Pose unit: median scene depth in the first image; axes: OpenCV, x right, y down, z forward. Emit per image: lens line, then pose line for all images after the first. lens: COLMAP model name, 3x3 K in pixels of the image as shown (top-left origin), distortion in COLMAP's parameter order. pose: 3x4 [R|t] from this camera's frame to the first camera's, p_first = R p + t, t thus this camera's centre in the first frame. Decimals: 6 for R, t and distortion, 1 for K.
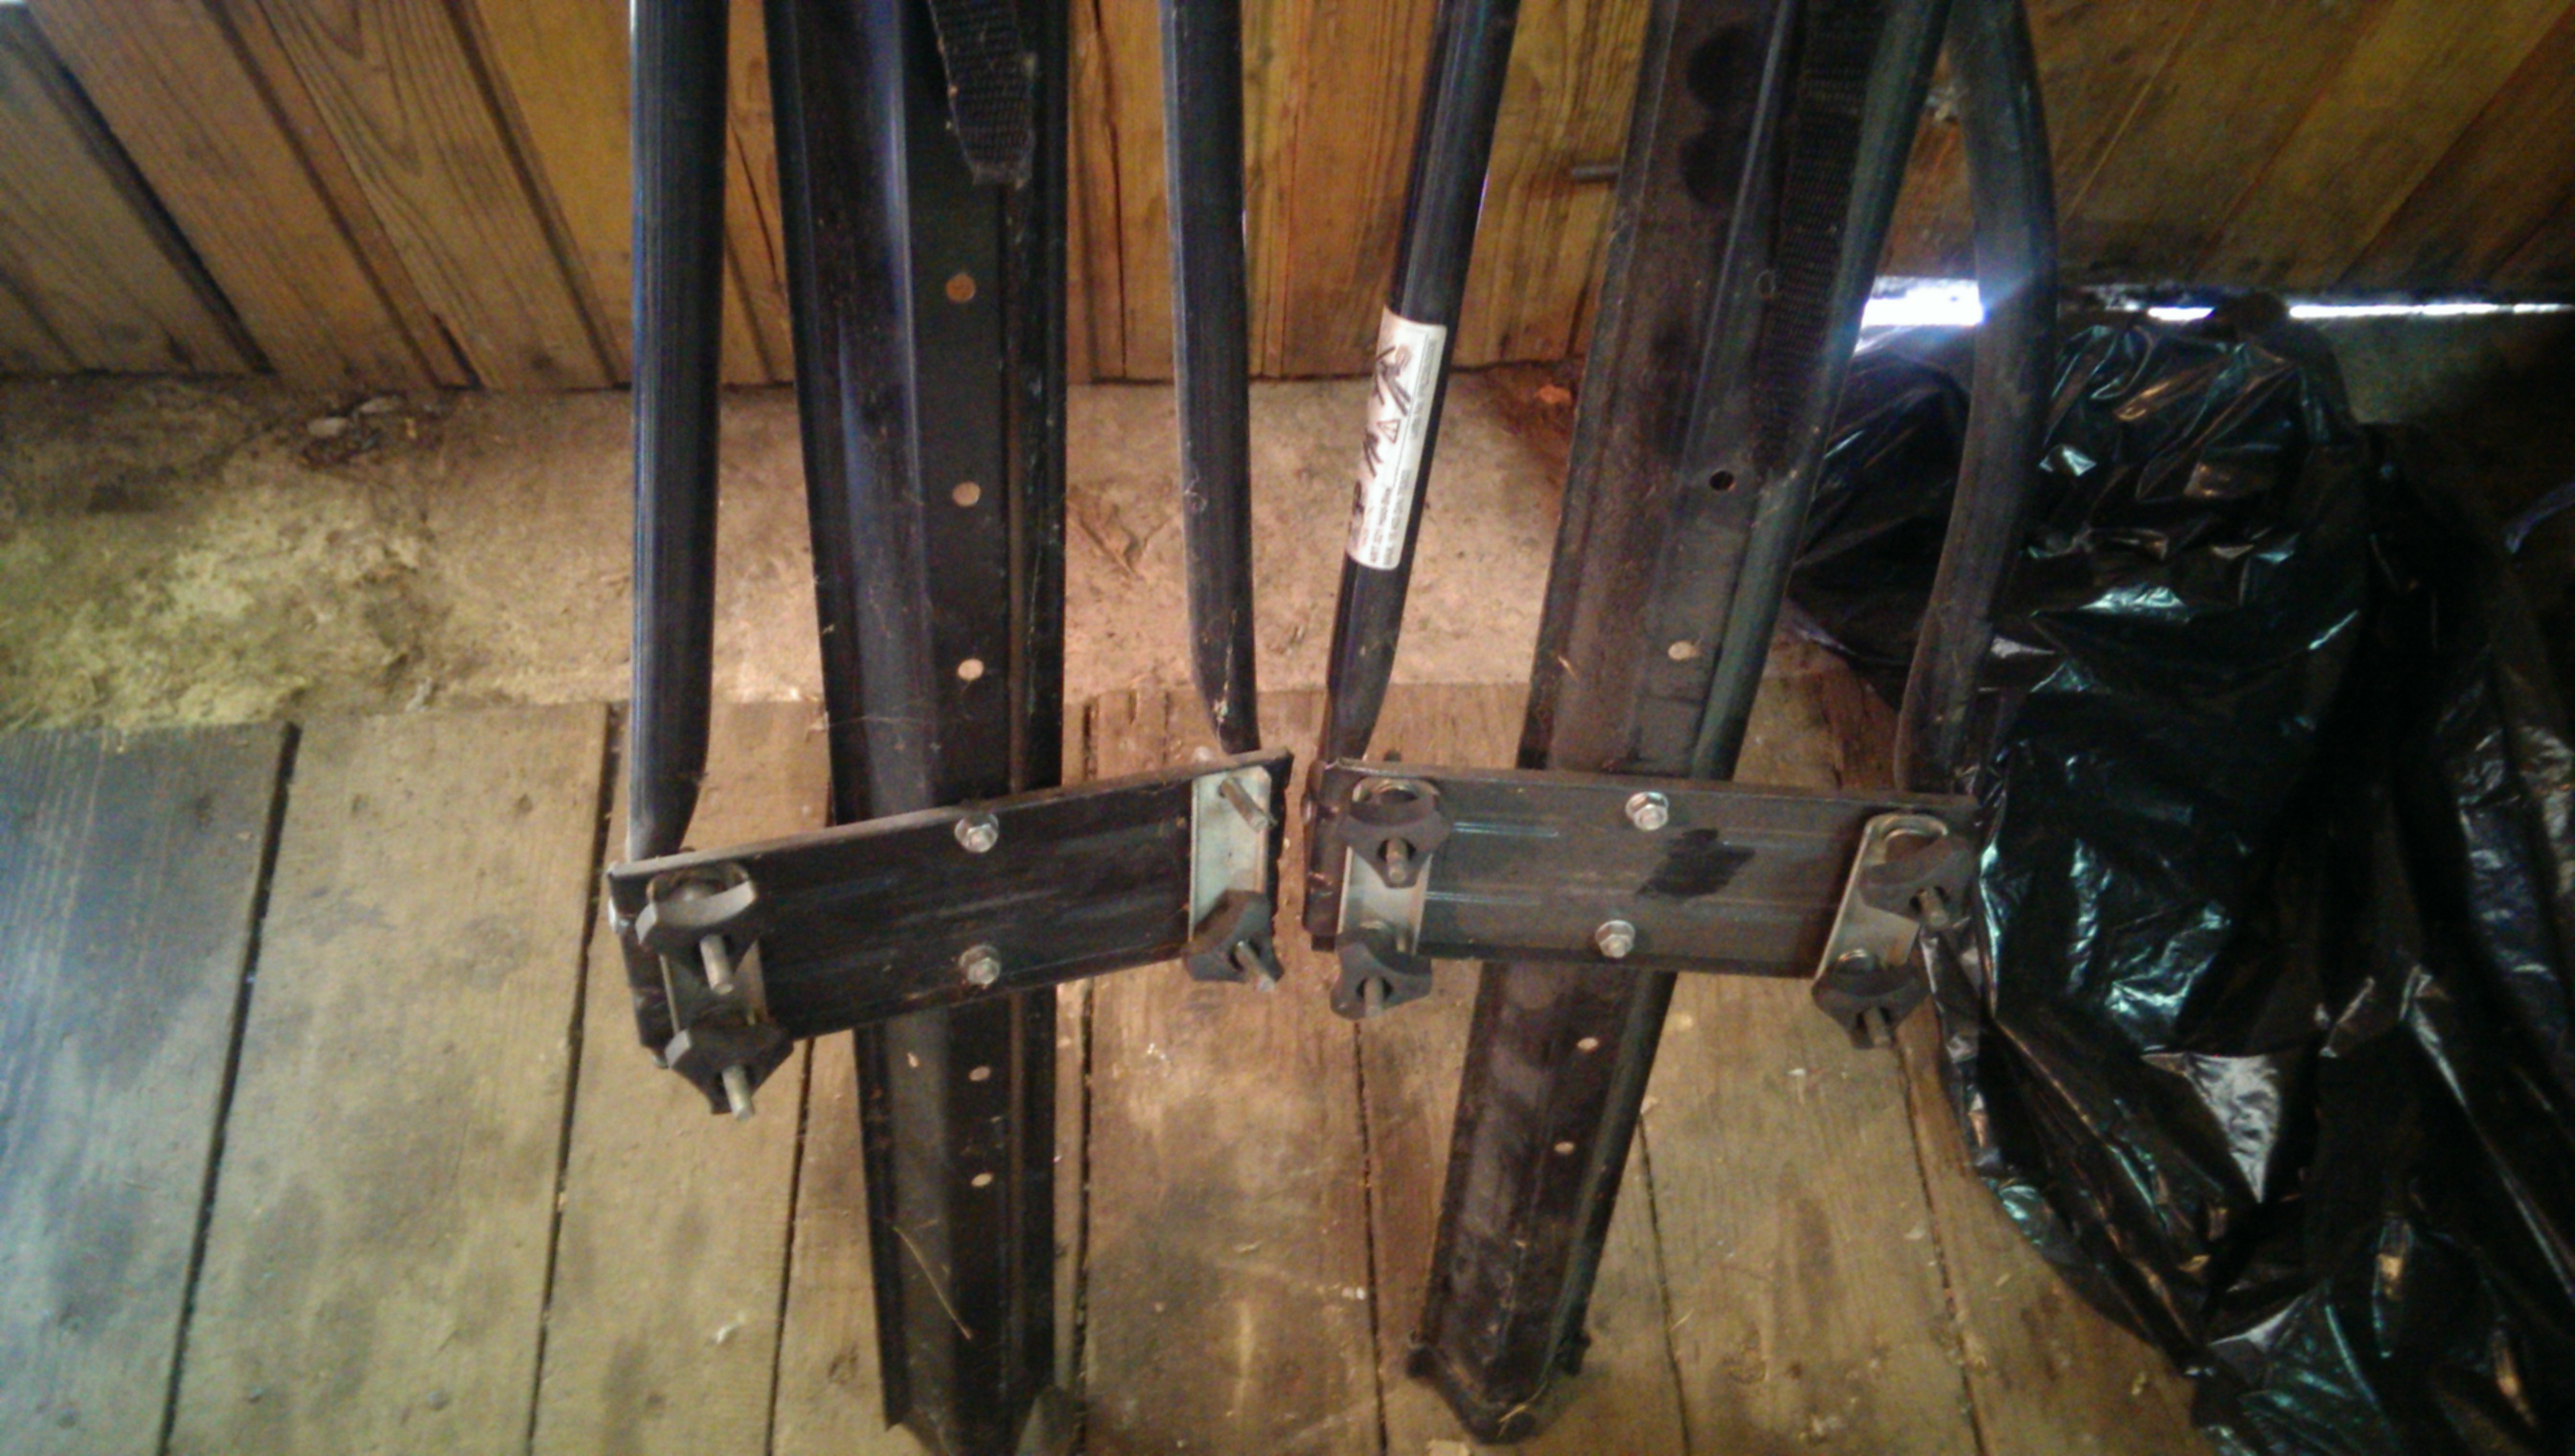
lens RADIAL K [[1792.0, 0, 1313.0], [0, 1792.0, 716.6], [0, 0, 1]] dist [0.079726, -0.116071]
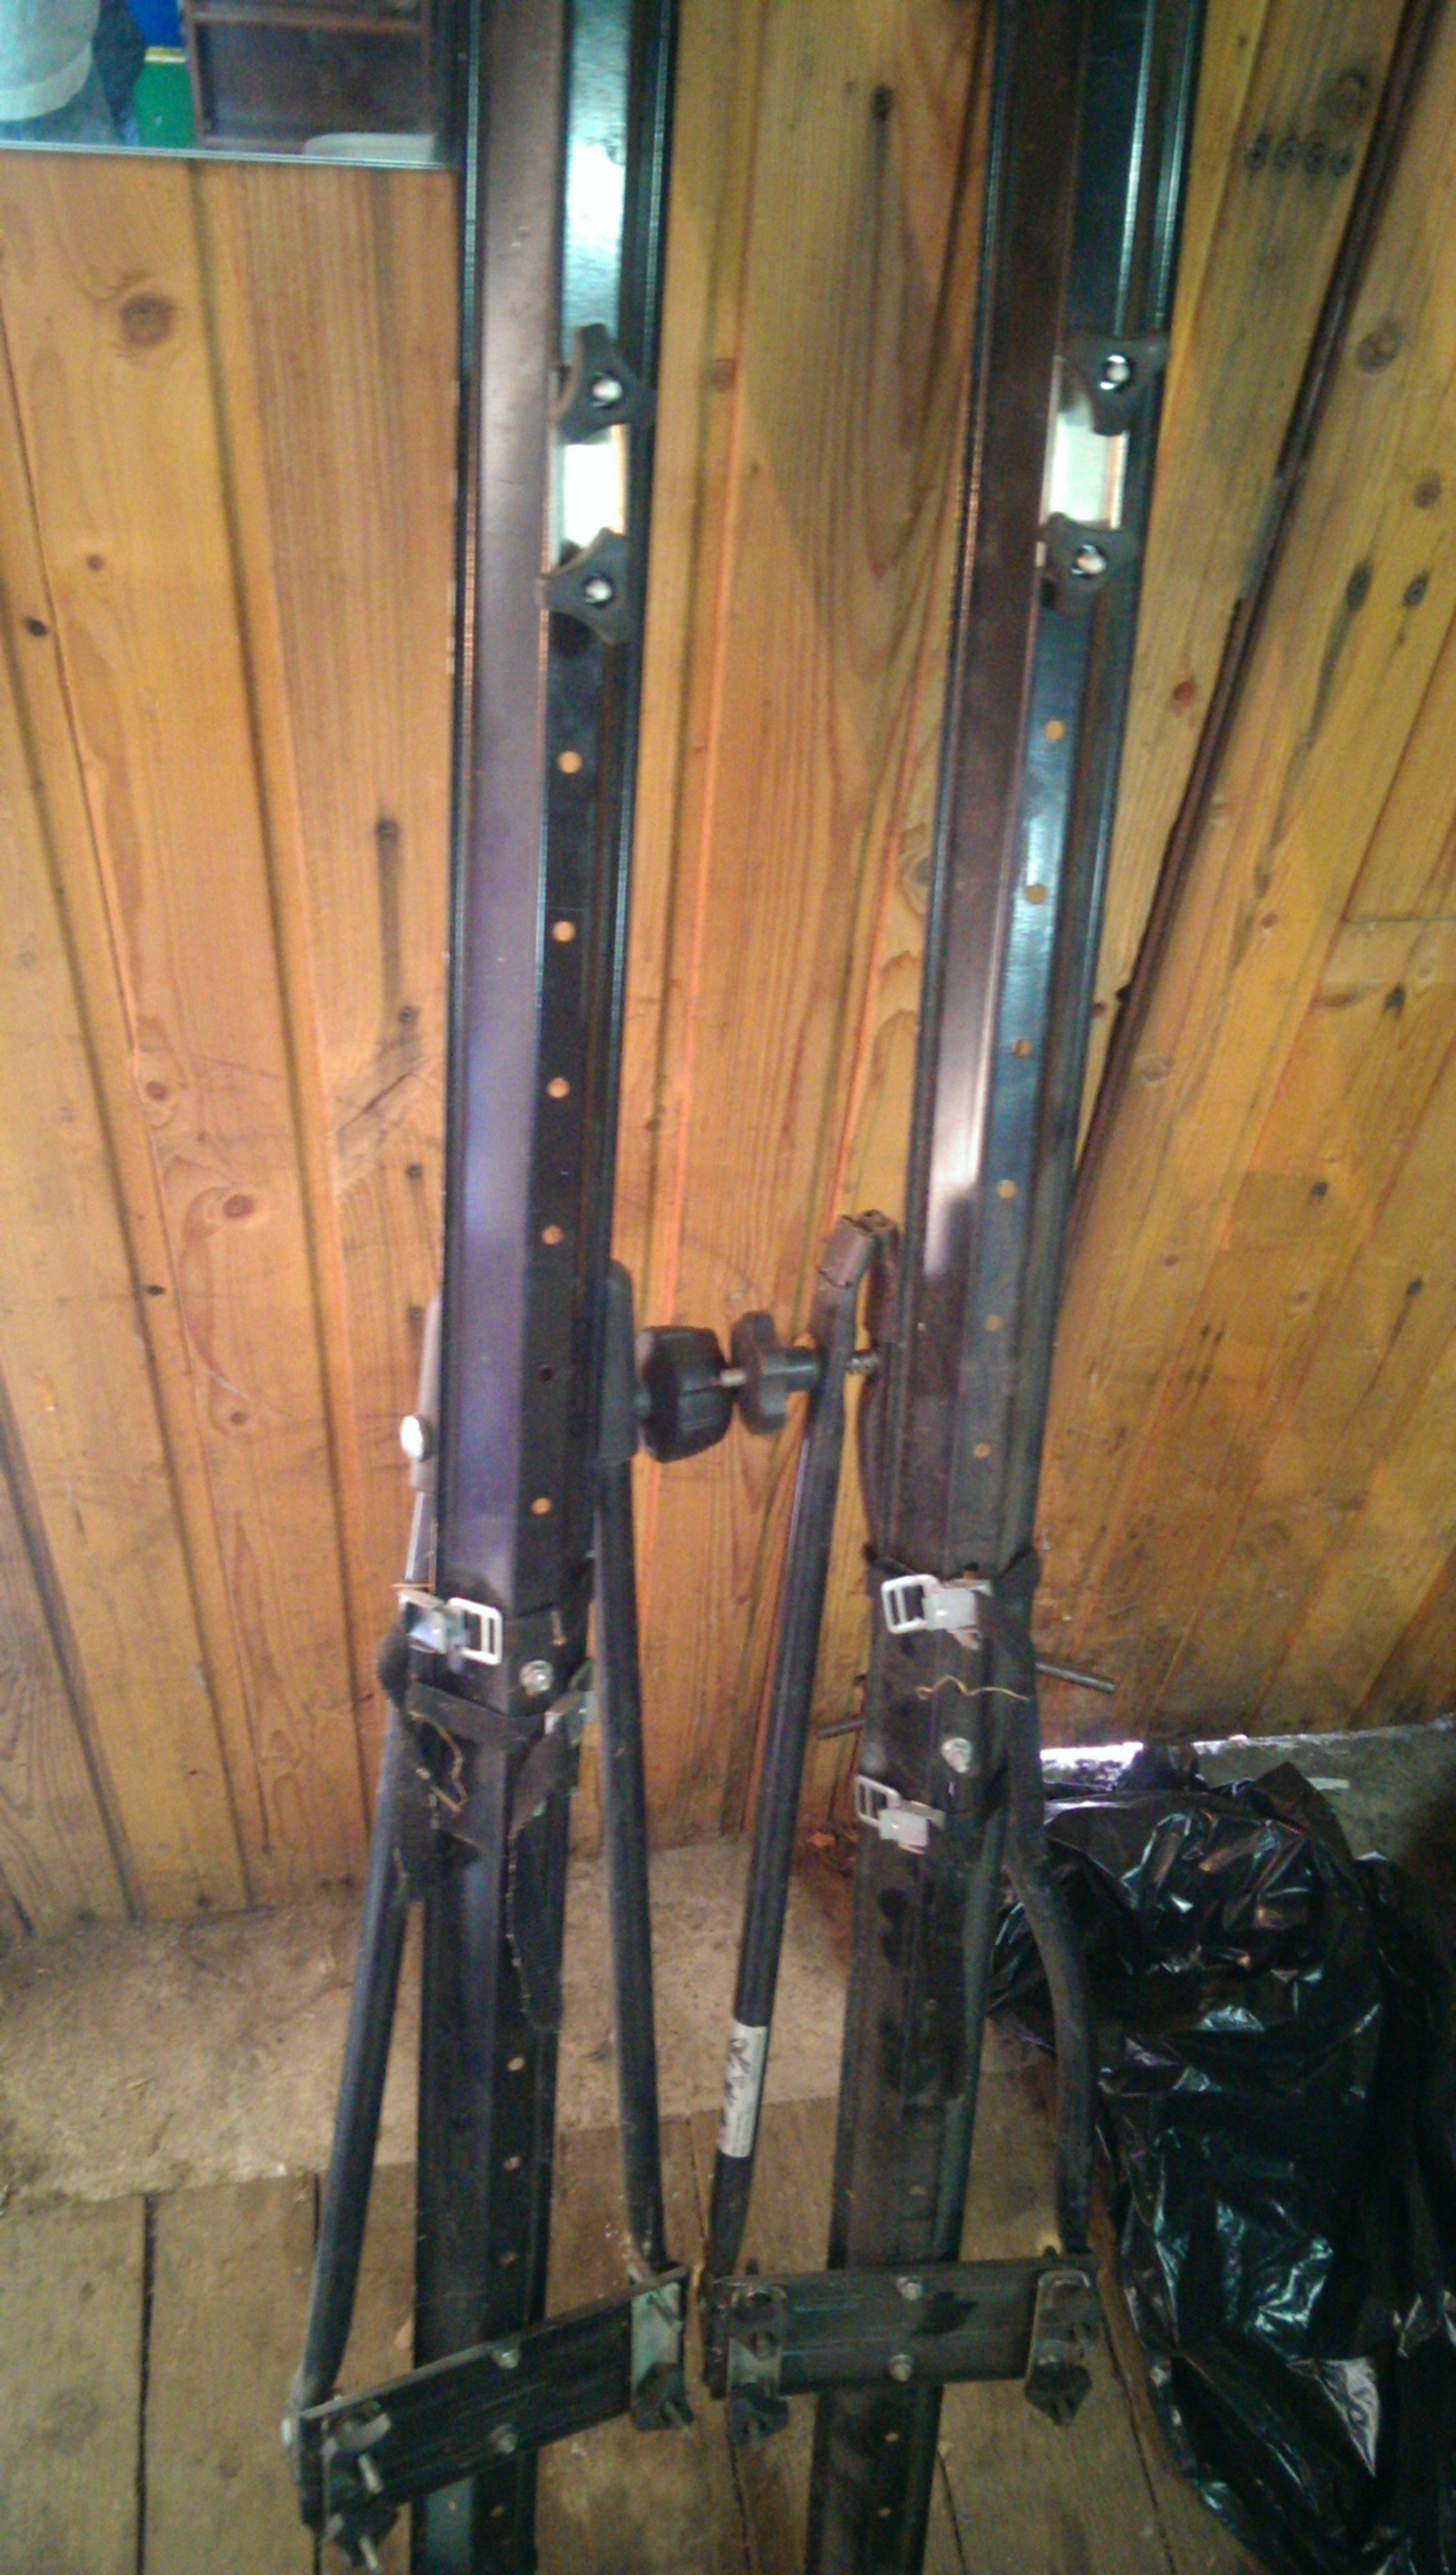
lens RADIAL K [[1792.0, 0, 735.7], [0, 1792.0, 1321.4], [0, 0, 1]] dist [0.079726, -0.116071]
pose [[0.993485, -0.061479, 0.095955, -0.049517], [0.087658, 0.950309, -0.298710, -0.195301], [-0.072822, 0.305176, 0.949508, -0.538305]]
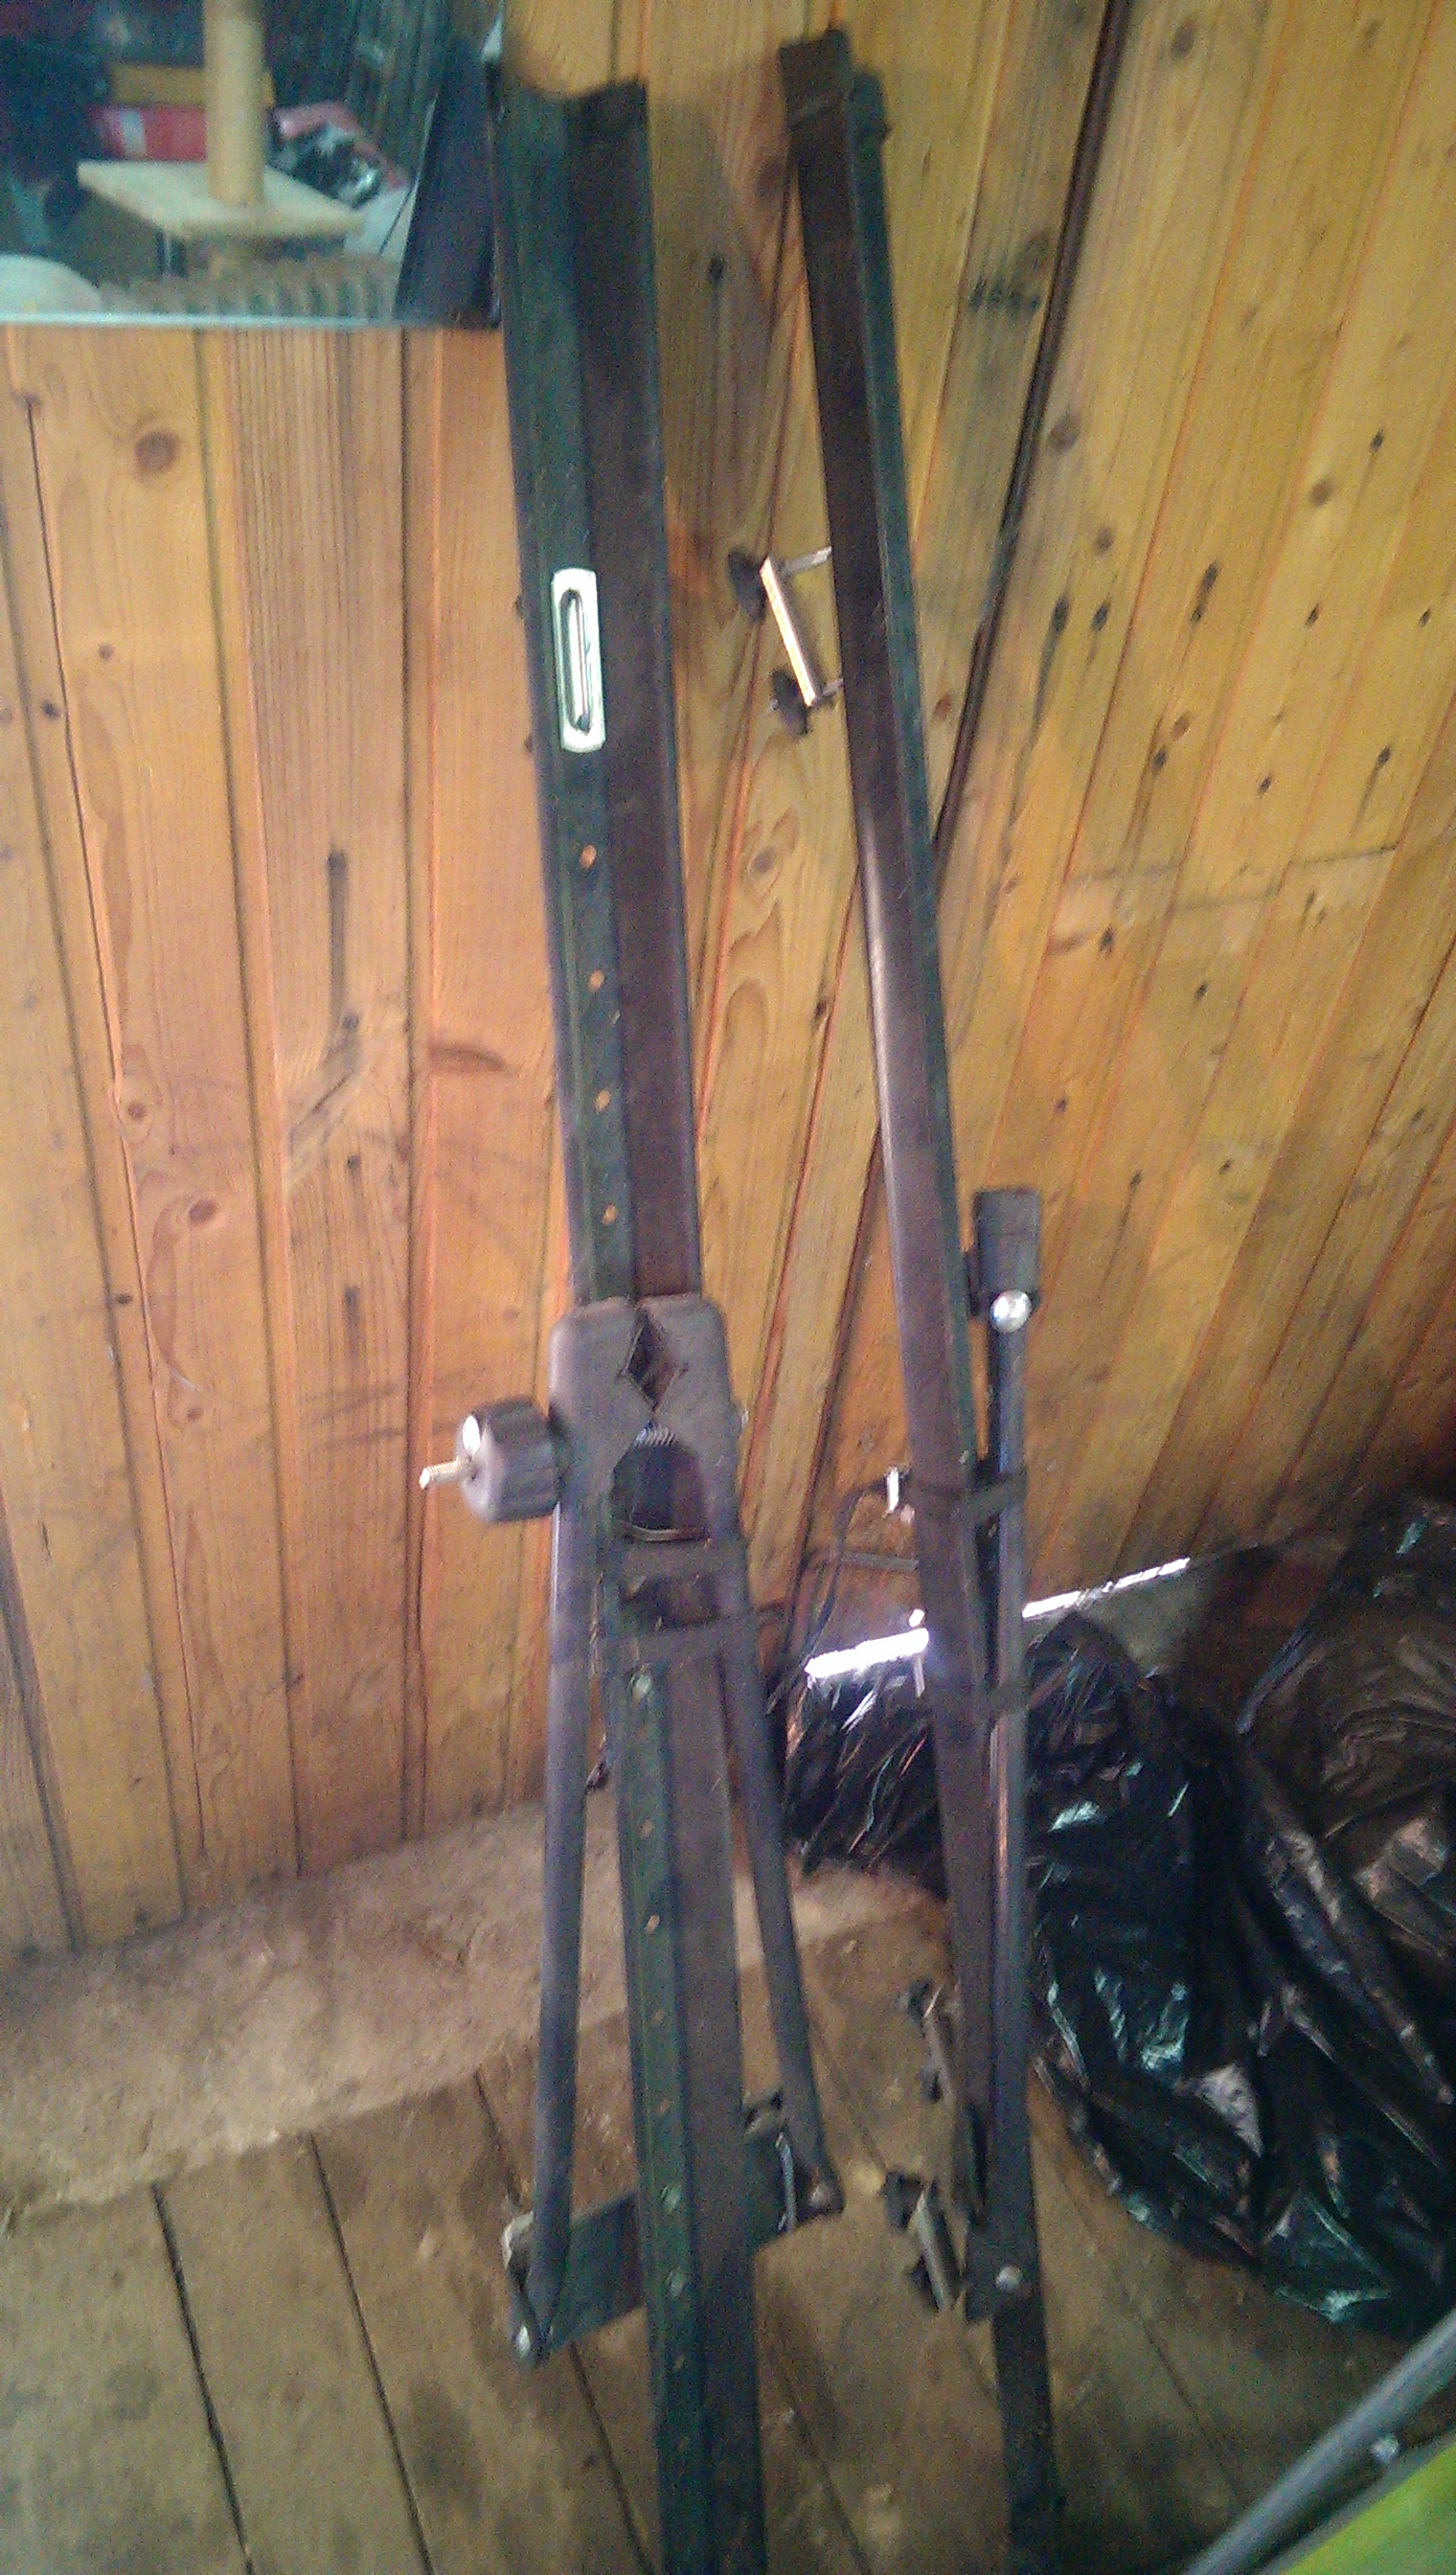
lens RADIAL K [[1792.0, 0, 735.7], [0, 1792.0, 1321.4], [0, 0, 1]] dist [0.079726, -0.116071]
pose [[0.932827, -0.194679, 0.303207, -0.282900], [0.286114, 0.911696, -0.294872, -0.078320], [-0.219027, 0.361817, 0.906155, -0.672039]]
